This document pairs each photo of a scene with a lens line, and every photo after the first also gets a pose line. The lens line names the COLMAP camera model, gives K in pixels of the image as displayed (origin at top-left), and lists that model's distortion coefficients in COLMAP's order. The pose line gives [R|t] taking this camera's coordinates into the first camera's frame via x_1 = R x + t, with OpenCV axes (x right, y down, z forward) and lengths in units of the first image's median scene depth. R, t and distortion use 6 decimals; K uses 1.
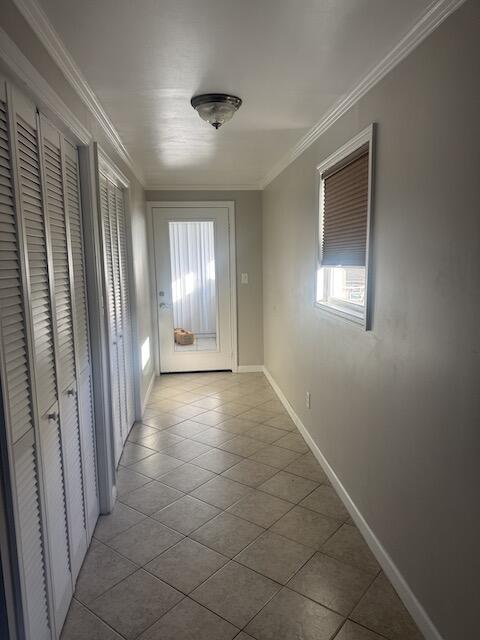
lens RADIAL K [[449.2, 0, 238.5], [0, 449.2, 320.1], [0, 0, 1]] dist [0.048337, -0.016841]
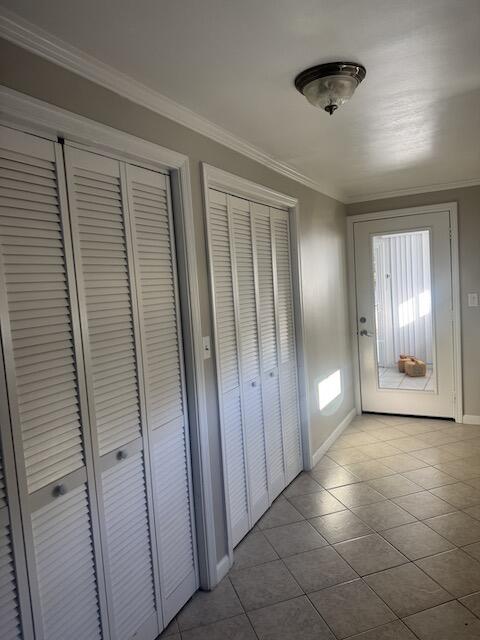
lens RADIAL K [[449.2, 0, 240.4], [0, 449.2, 320.4], [0, 0, 1]] dist [0.048337, -0.016841]
pose [[0.833037, 0.007024, -0.553173, 0.113065], [-0.025167, 0.999365, -0.025210, -0.029822], [0.552645, 0.034923, 0.832685, 0.148309]]
